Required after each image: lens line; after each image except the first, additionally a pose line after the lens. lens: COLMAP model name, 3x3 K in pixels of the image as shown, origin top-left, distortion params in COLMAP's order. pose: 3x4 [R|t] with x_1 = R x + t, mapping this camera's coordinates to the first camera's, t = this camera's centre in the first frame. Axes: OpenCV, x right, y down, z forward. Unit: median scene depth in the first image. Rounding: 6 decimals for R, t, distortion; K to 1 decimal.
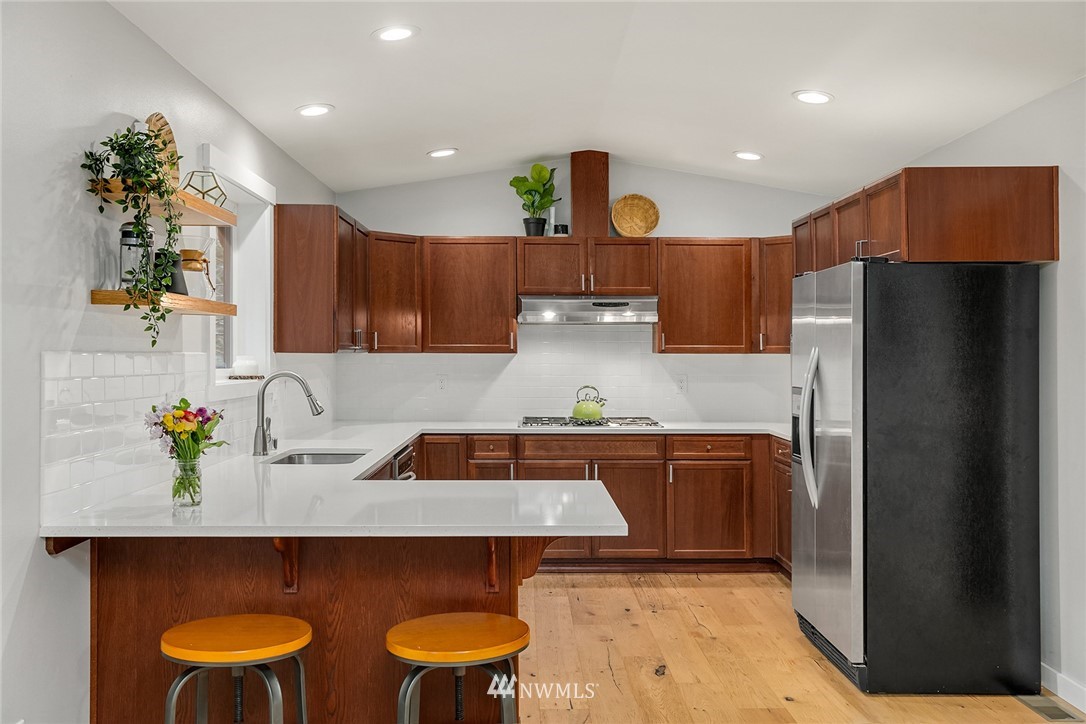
lens RADIAL K [[1046.1, 0, 543.0], [0, 1046.1, 362.0], [0, 0, 1]] dist [0.016841, 0.011963]
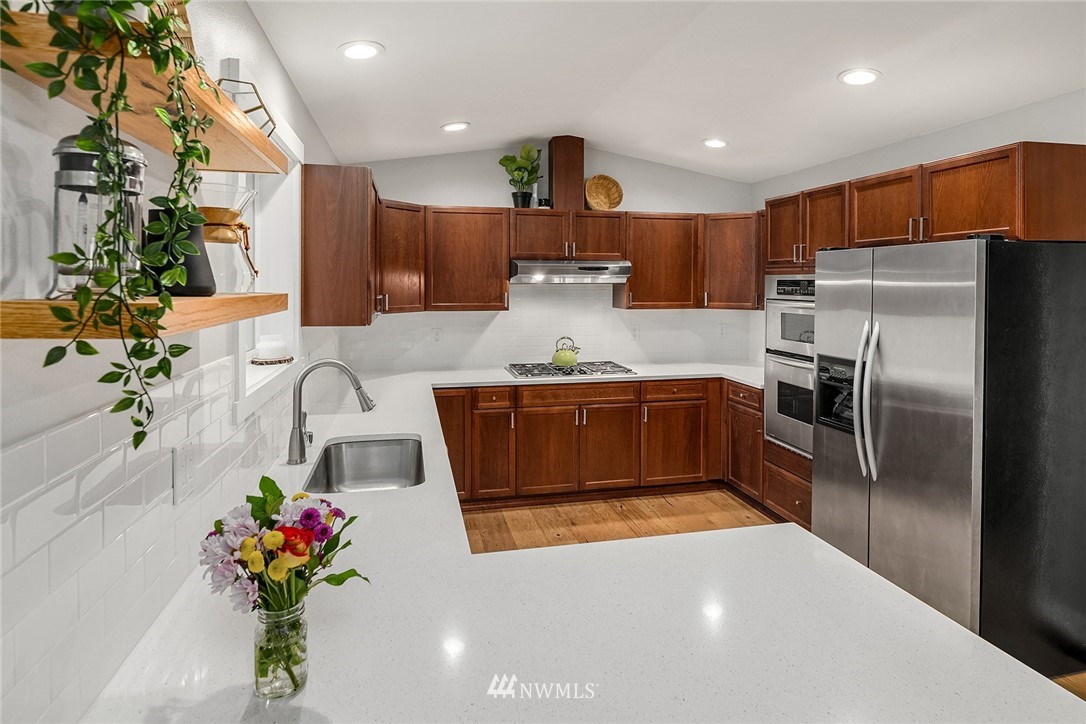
lens RADIAL K [[618.1, 0, 540.8], [0, 618.1, 288.8], [0, 0, 1]] dist [-0.004955, -0.002006]
pose [[0.981130, -0.001305, 0.193345, -0.123842], [0.001043, 0.999998, 0.001458, -0.033898], [-0.193346, -0.001229, 0.981130, 0.343913]]
